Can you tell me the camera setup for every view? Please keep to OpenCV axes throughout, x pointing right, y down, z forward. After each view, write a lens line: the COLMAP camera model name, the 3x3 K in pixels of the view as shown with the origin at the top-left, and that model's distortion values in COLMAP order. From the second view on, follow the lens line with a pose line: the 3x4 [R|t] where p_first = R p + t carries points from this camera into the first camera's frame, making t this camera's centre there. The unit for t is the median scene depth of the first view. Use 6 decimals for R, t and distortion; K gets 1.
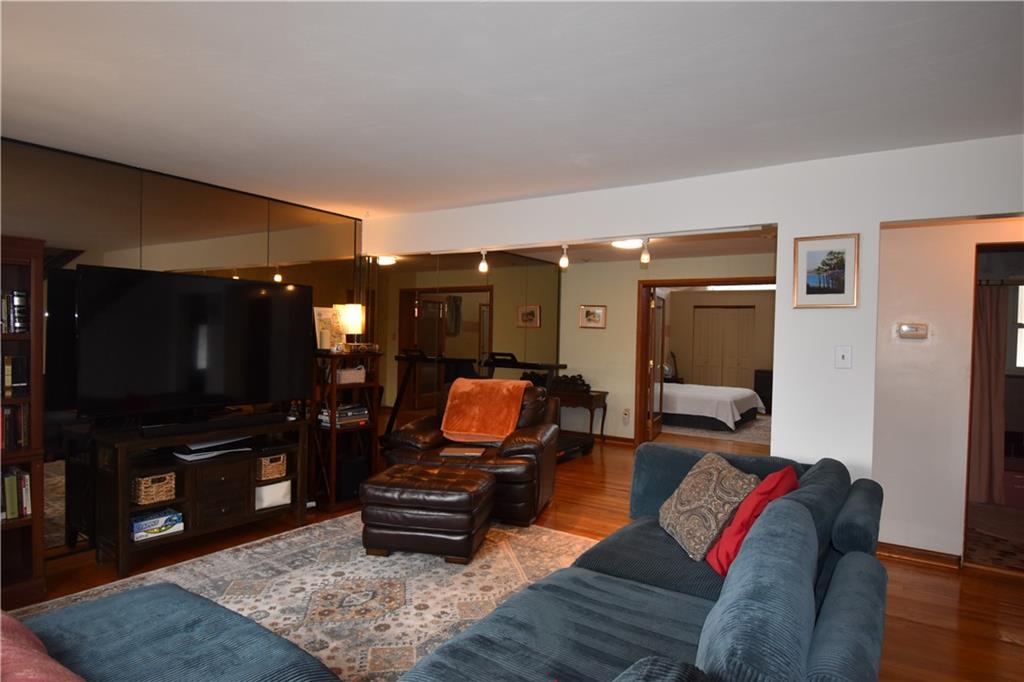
lens RADIAL K [[579.6, 0, 509.1], [0, 579.6, 341.8], [0, 0, 1]] dist [-0.015544, -0.002937]
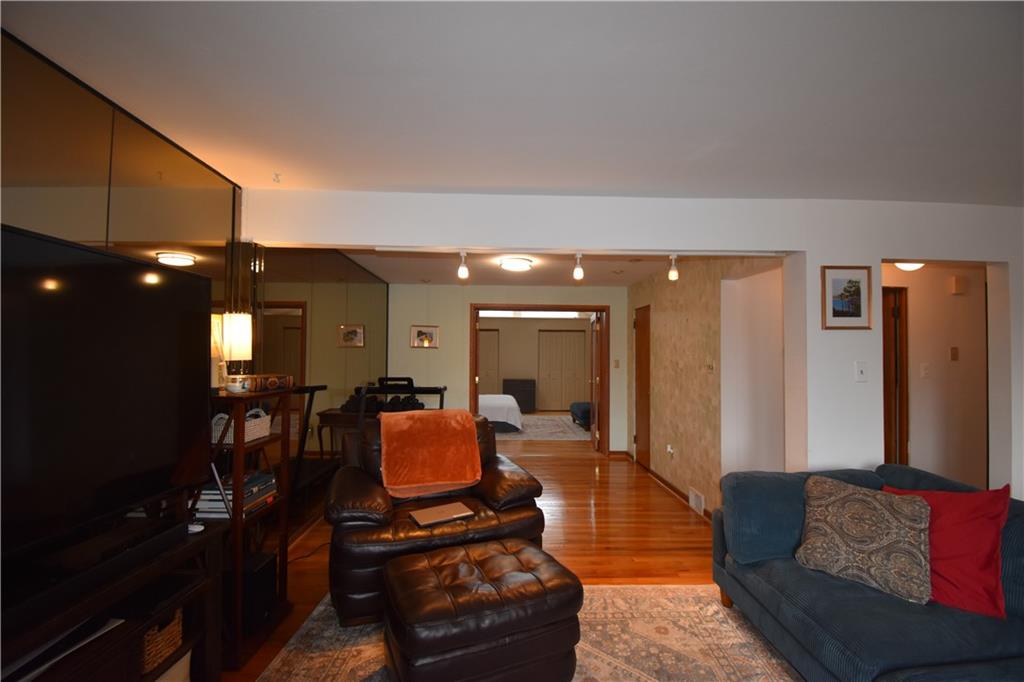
lens RADIAL K [[449.5, 0, 511.9], [0, 449.5, 341.4], [0, 0, 1]] dist [-0.019319, -0.010180]
pose [[0.813300, 0.000573, 0.581845, -0.386379], [0.019518, 0.999410, -0.028266, -0.018067], [-0.581518, 0.034345, 0.812808, 0.524661]]
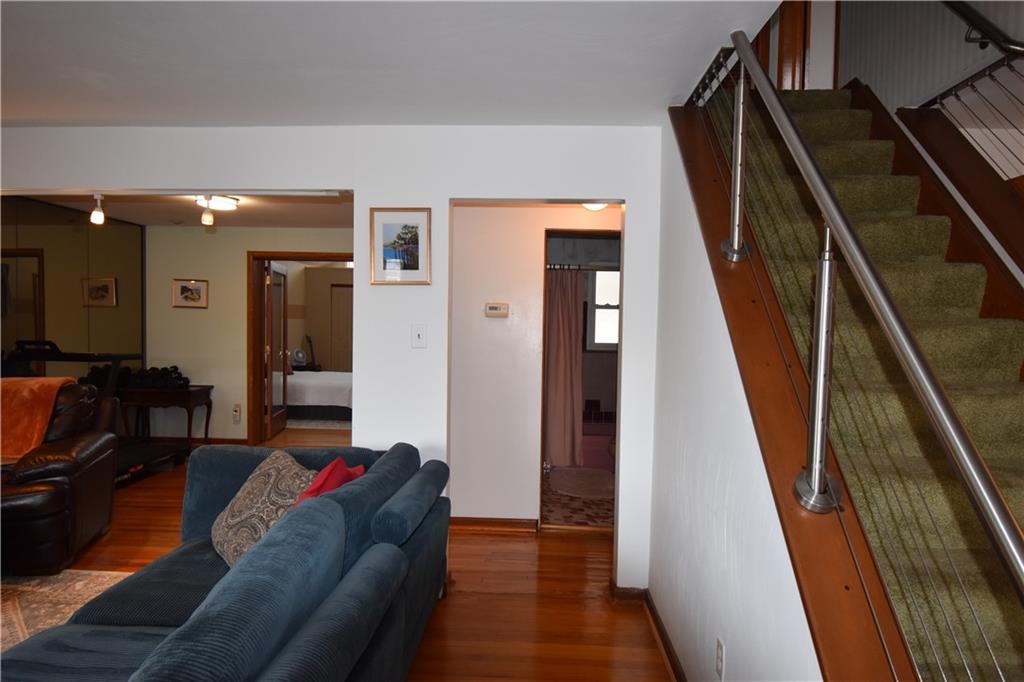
lens RADIAL K [[639.0, 0, 515.1], [0, 639.0, 346.7], [0, 0, 1]] dist [0.004526, -0.014328]
pose [[0.850835, -0.026618, 0.524759, 0.120023], [0.009187, 0.999317, 0.035794, 0.005360], [-0.525353, -0.025633, 0.850498, 0.006130]]
